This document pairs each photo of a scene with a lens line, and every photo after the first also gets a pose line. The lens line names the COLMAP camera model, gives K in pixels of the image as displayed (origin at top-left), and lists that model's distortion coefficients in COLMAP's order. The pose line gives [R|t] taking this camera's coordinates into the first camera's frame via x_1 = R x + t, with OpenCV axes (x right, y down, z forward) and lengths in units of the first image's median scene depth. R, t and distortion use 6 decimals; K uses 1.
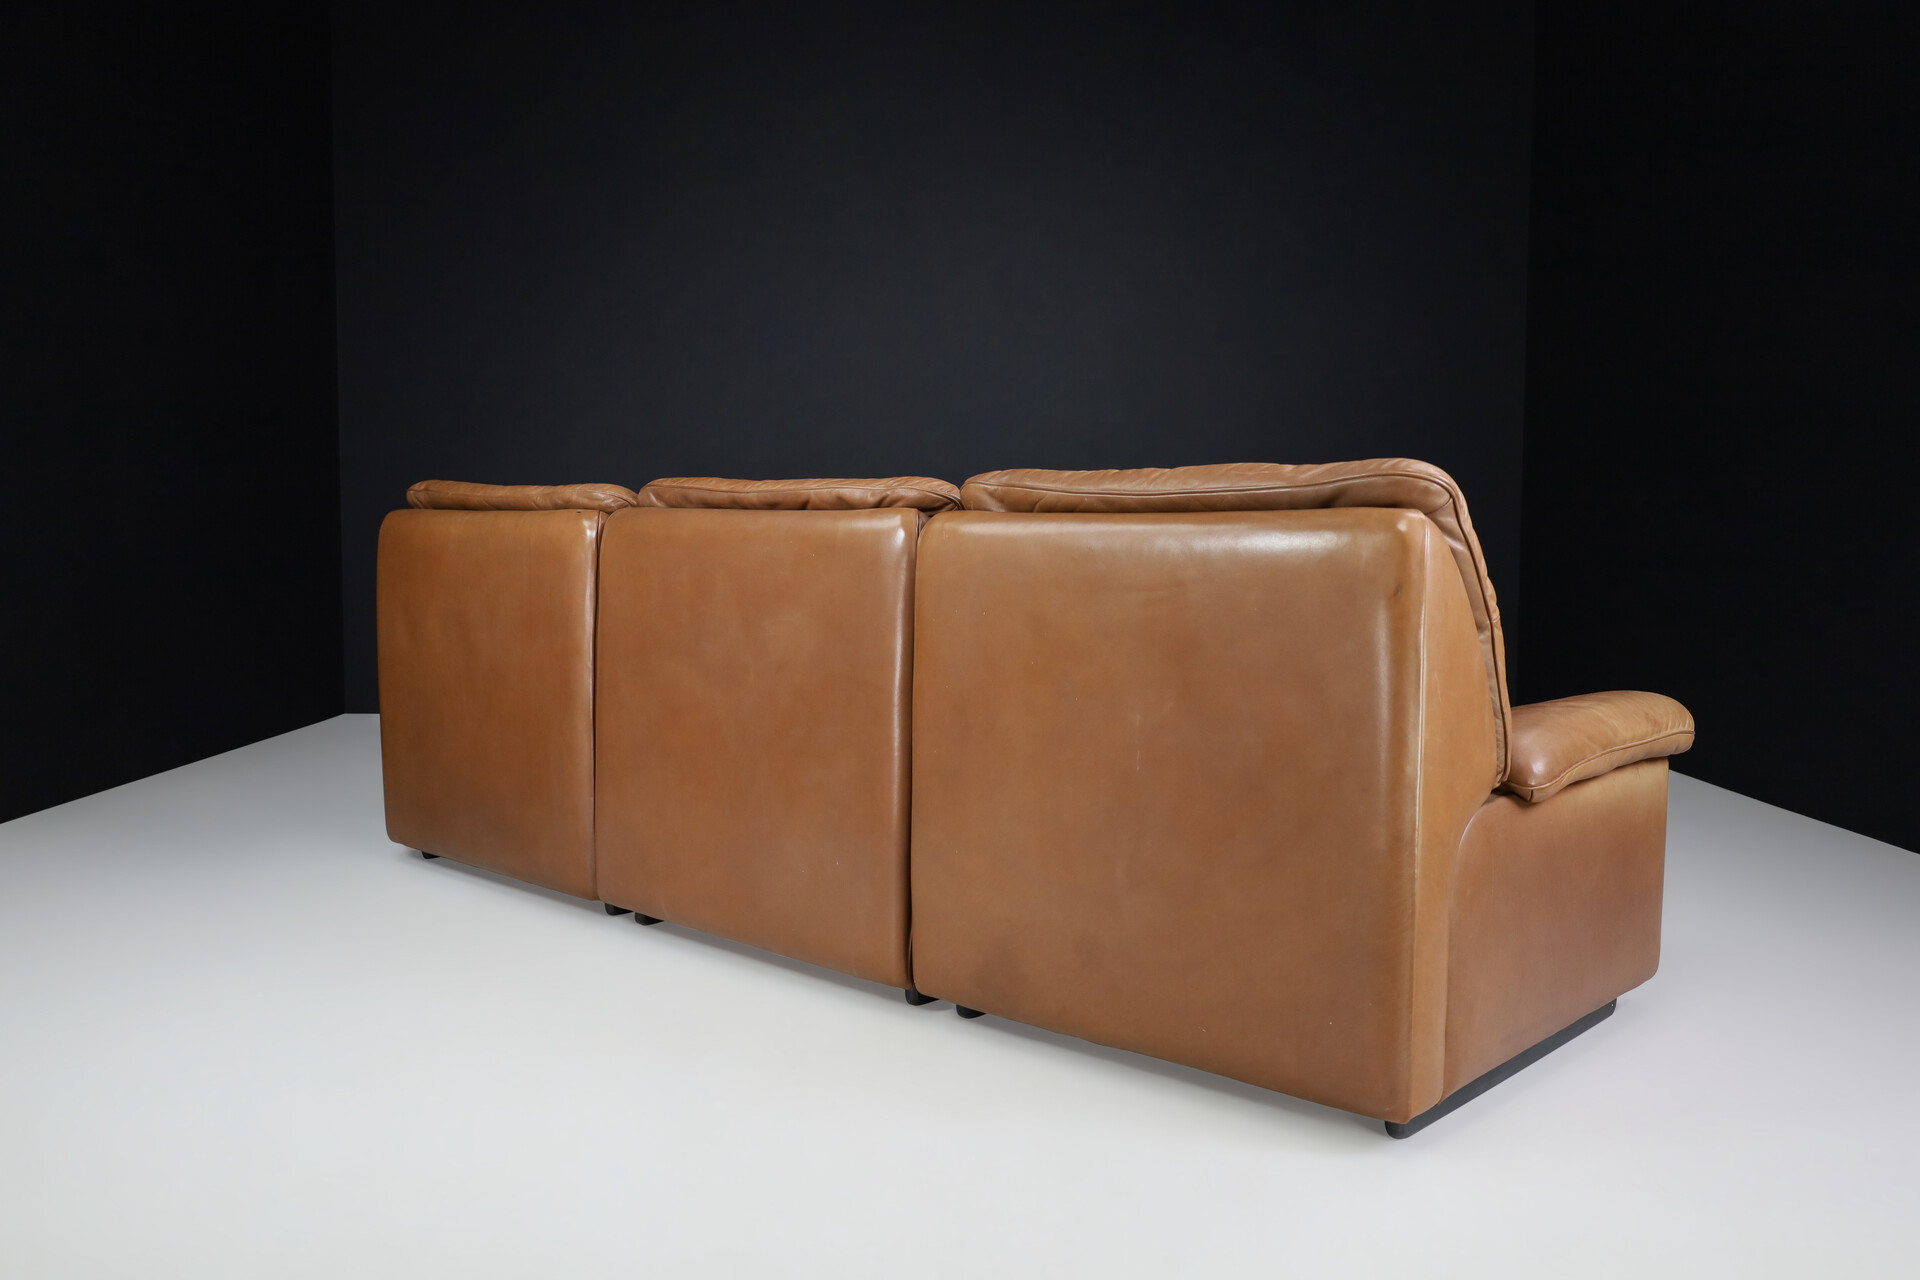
lens RADIAL K [[1718.7, 0, 960.0], [0, 1718.7, 587.8], [0, 0, 1]] dist [-0.002443, -0.000471]
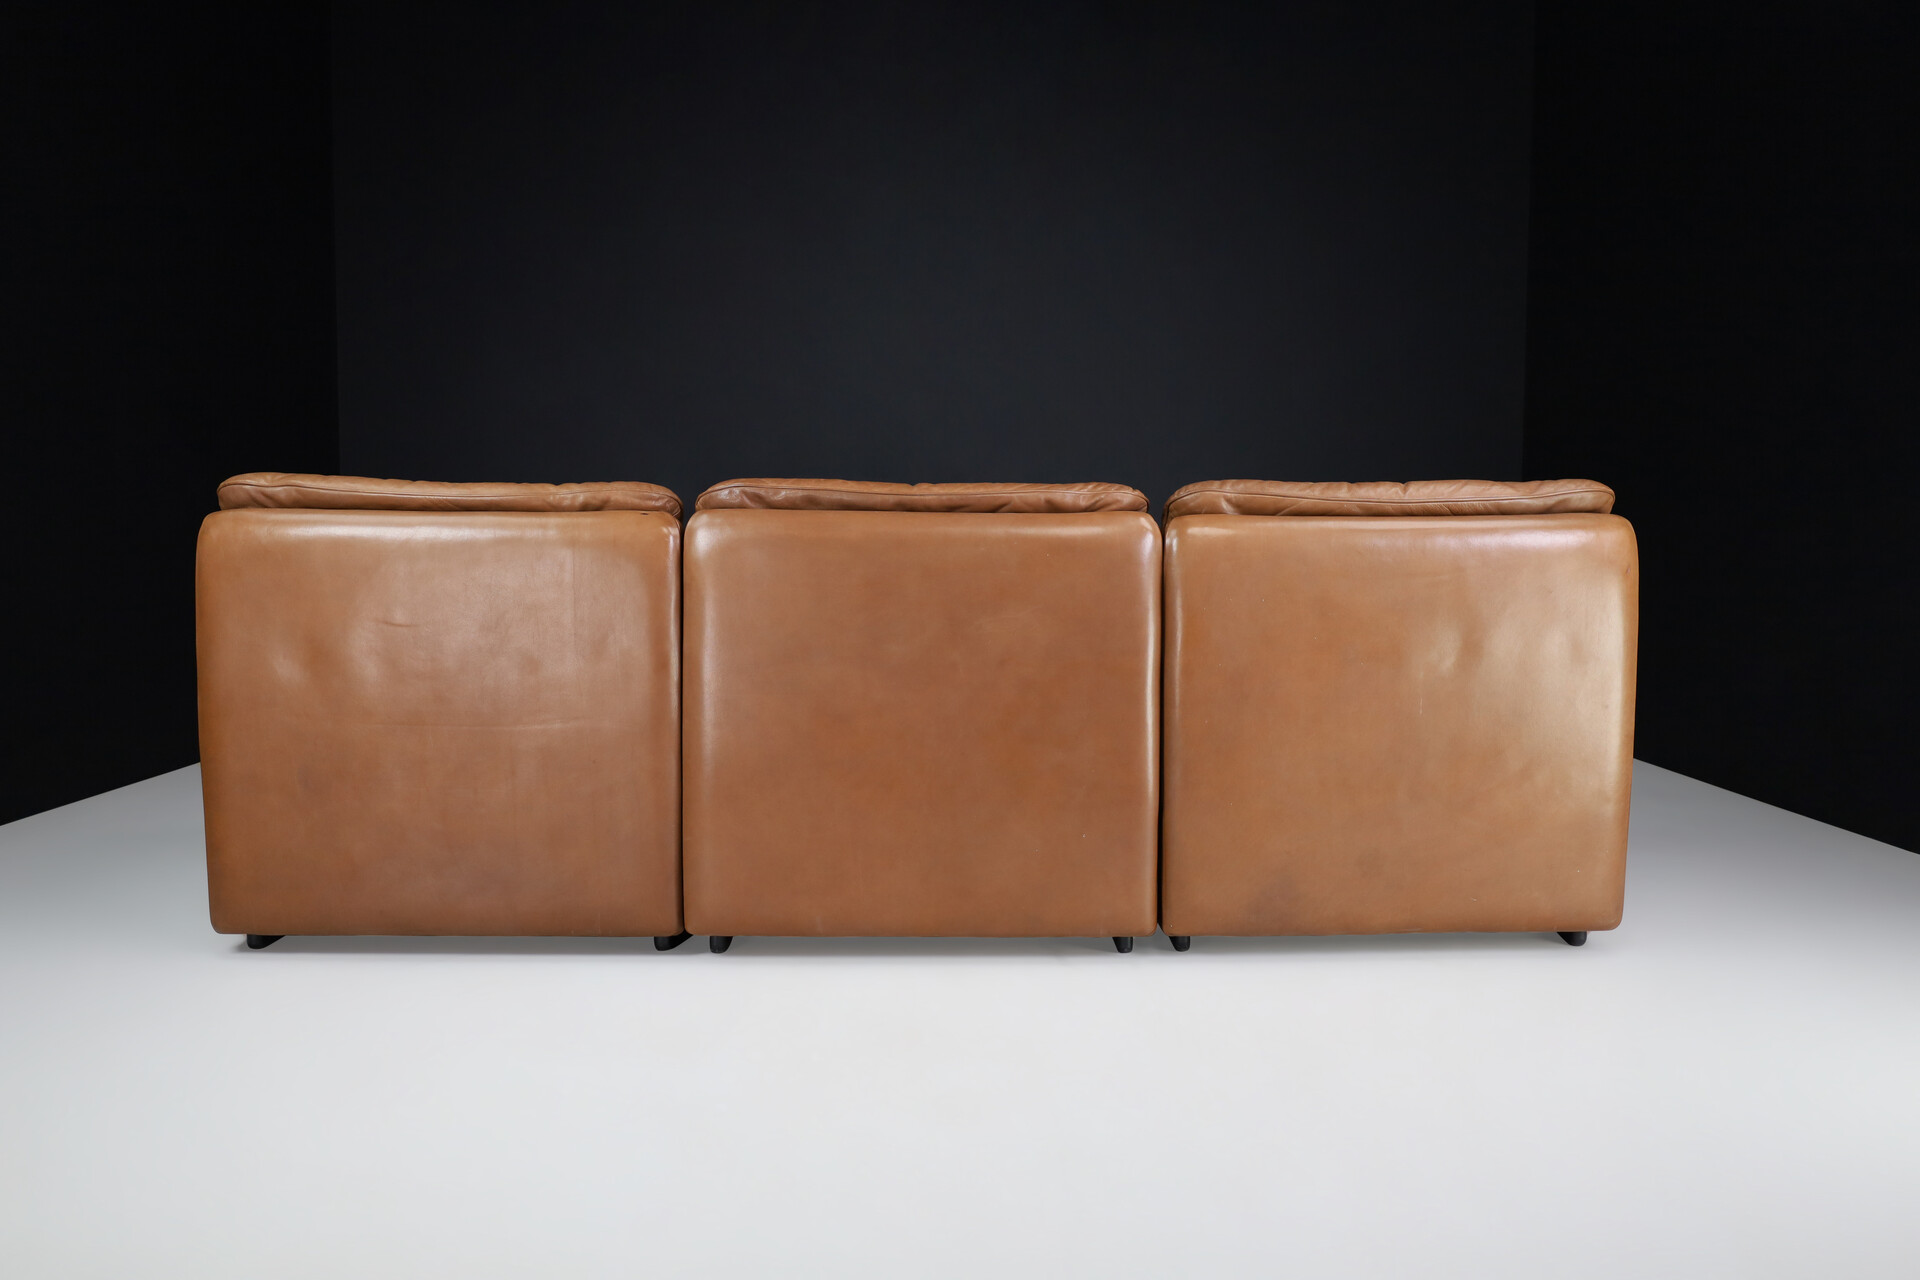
lens RADIAL K [[1708.8, 0, 960.0], [0, 1708.8, 640.0], [0, 0, 1]] dist [-0.040117, -0.000802]
pose [[0.676519, -0.040204, 0.735326, -0.905425], [0.030341, 0.999183, 0.026716, 0.004095], [-0.735799, 0.004236, 0.677186, 0.318345]]
